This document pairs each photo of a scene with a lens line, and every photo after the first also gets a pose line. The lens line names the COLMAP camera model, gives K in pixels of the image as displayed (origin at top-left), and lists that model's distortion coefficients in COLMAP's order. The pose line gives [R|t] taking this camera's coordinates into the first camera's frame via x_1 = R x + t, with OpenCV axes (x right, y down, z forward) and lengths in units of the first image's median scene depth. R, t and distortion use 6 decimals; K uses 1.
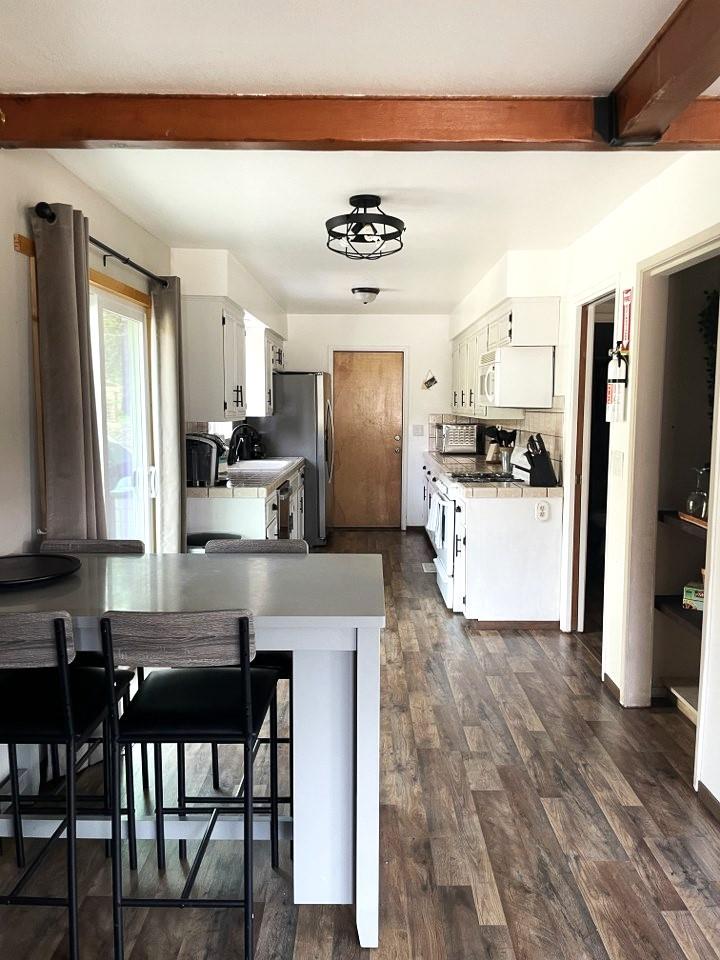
lens RADIAL K [[728.3, 0, 364.3], [0, 728.3, 481.5], [0, 0, 1]] dist [0.070701, -0.095229]
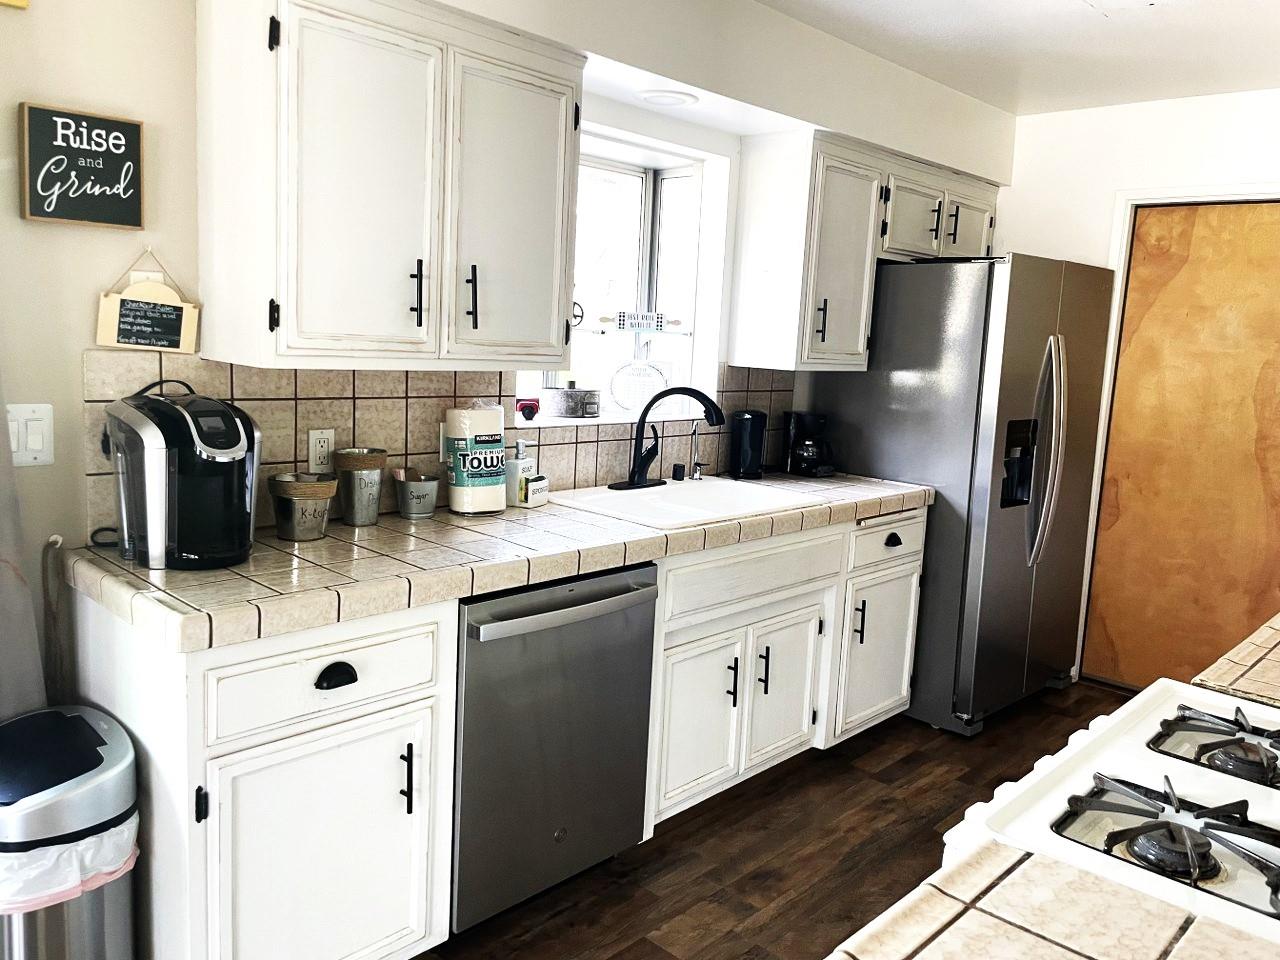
lens RADIAL K [[971.1, 0, 643.3], [0, 971.1, 472.3], [0, 0, 1]] dist [0.070701, -0.095229]
pose [[0.723534, 0.130627, -0.677816, 0.138604], [-0.119048, 0.990832, 0.063874, -0.052812], [0.679946, 0.034478, 0.732452, 0.512908]]
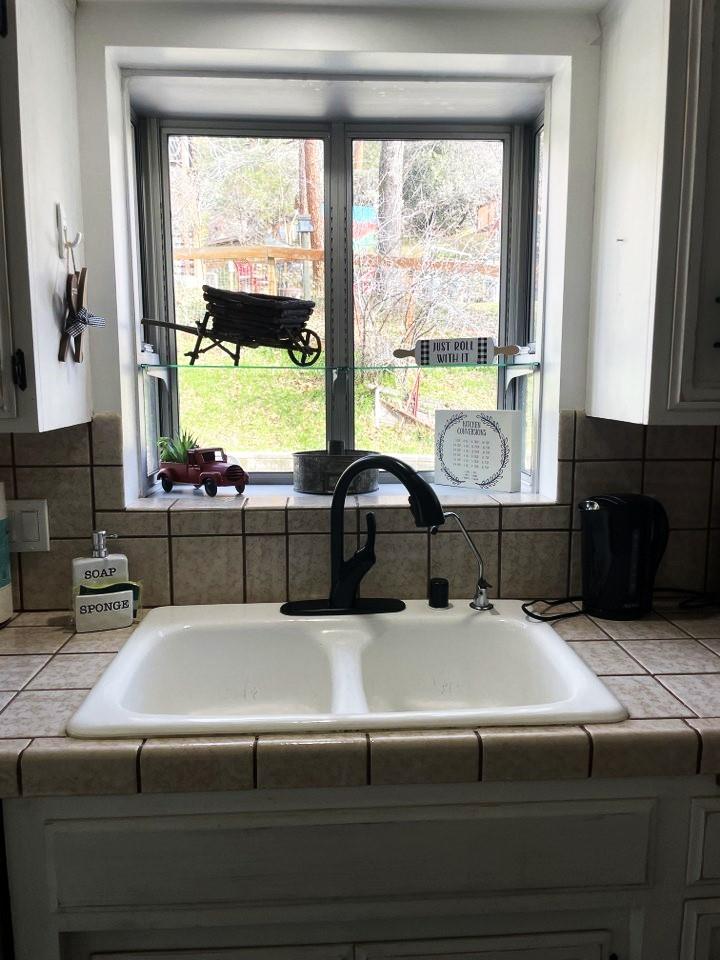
lens RADIAL K [[728.3, 0, 358.2], [0, 728.3, 479.4], [0, 0, 1]] dist [0.070701, -0.095229]
pose [[0.056896, 0.131830, -0.989638, 0.044218], [-0.103448, 0.986687, 0.125490, -0.080956], [0.993006, 0.095236, 0.069776, 0.811668]]
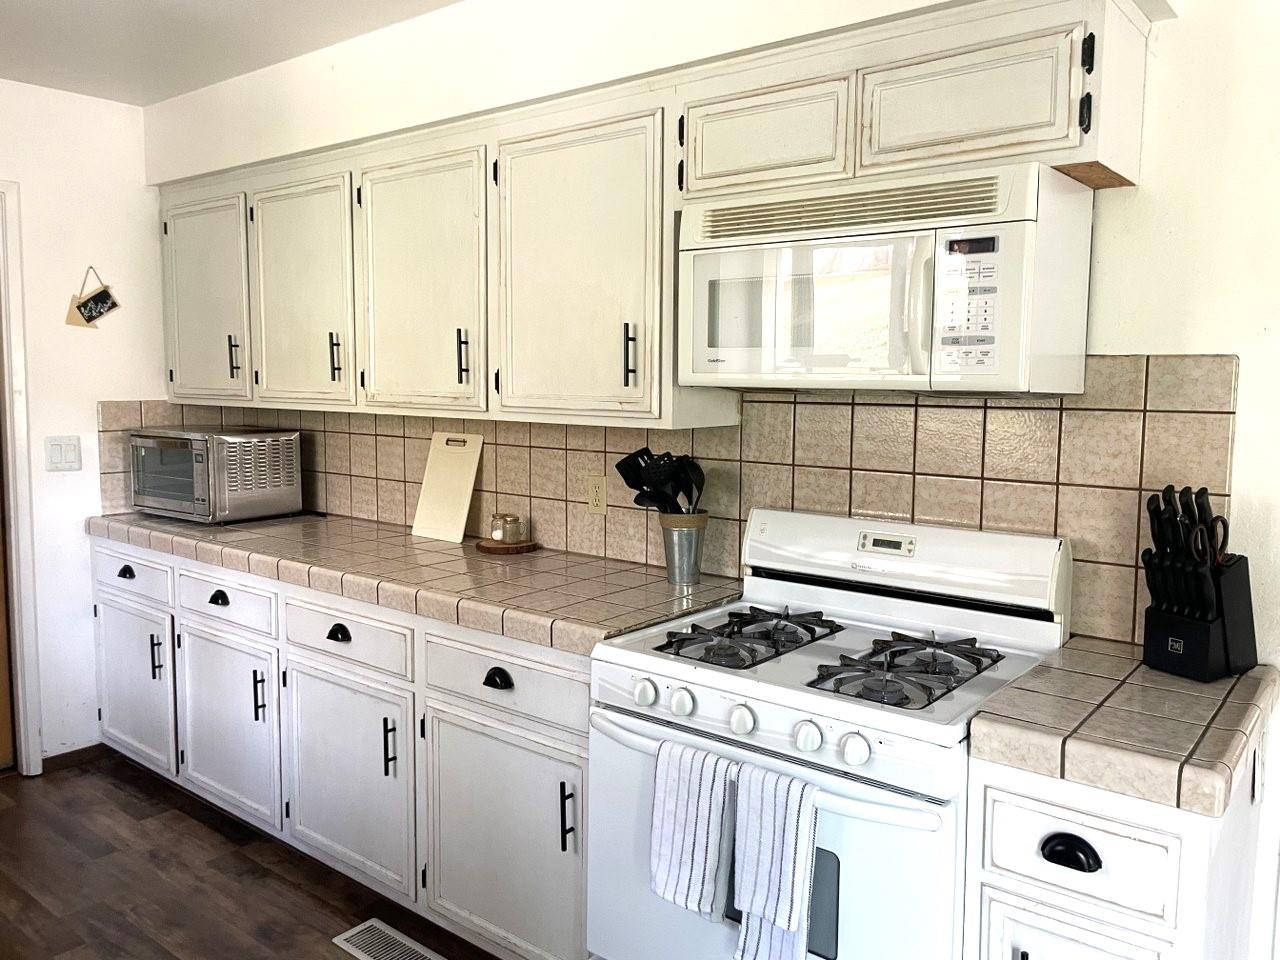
lens RADIAL K [[971.1, 0, 639.2], [0, 971.1, 474.1], [0, 0, 1]] dist [0.070701, -0.095229]
pose [[0.612579, -0.077516, 0.786599, -0.117707], [0.076849, 0.996306, 0.038334, -0.062767], [-0.786664, 0.036967, 0.616273, 0.578258]]
